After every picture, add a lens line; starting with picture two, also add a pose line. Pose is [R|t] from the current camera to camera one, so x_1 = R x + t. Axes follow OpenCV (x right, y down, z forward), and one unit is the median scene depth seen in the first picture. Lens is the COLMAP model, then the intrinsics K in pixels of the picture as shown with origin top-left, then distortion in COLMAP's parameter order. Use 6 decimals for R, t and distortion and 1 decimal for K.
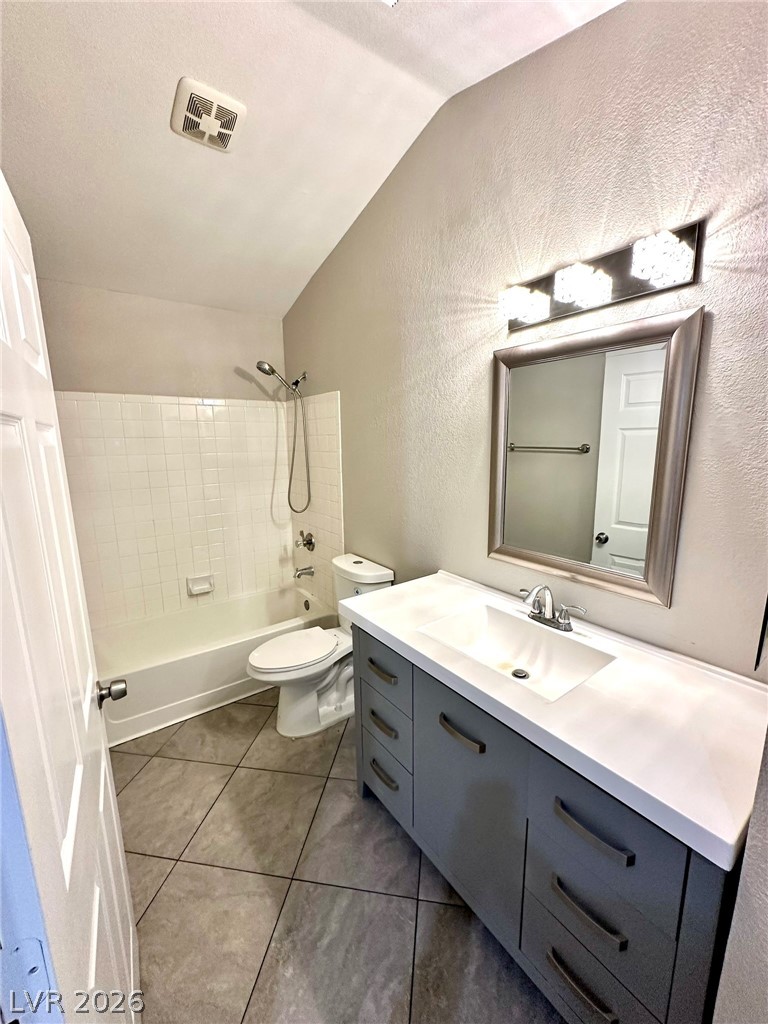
lens RADIAL K [[409.6, 0, 384.2], [0, 409.6, 511.3], [0, 0, 1]] dist [-0.004999, 0.001078]
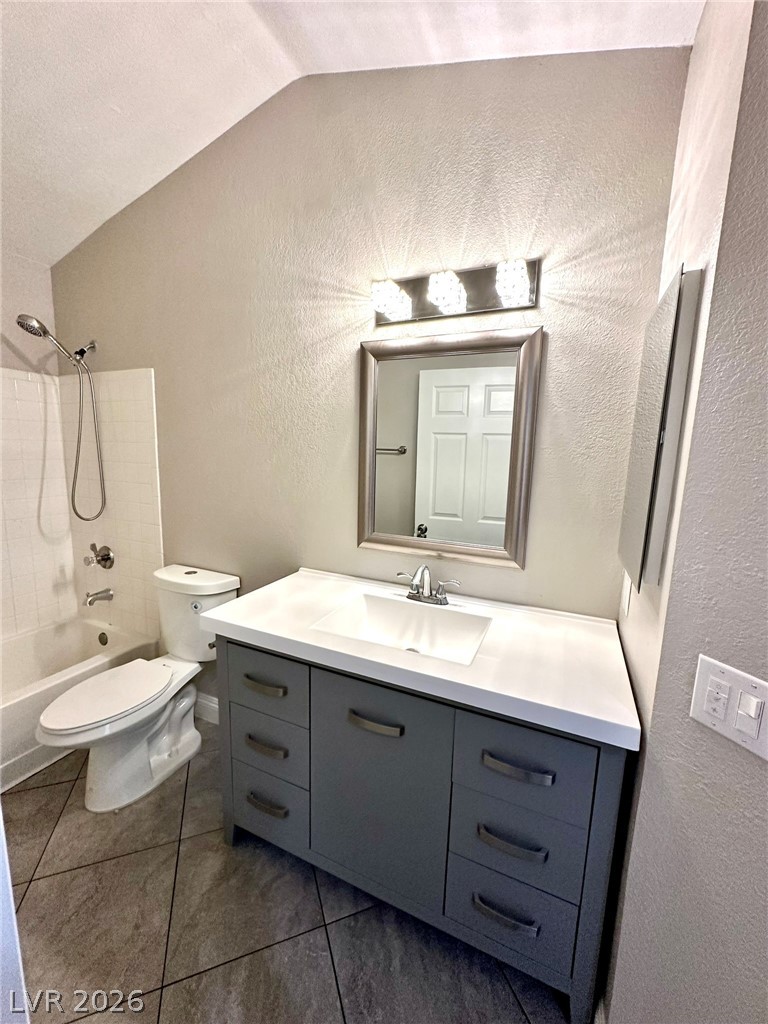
lens RADIAL K [[409.6, 0, 384.2], [0, 409.6, 511.3], [0, 0, 1]] dist [-0.004999, 0.001078]
pose [[0.870057, -0.037034, 0.491558, -0.177806], [0.048530, 0.998765, -0.010652, 0.037380], [-0.490557, 0.033123, 0.870779, 0.092619]]
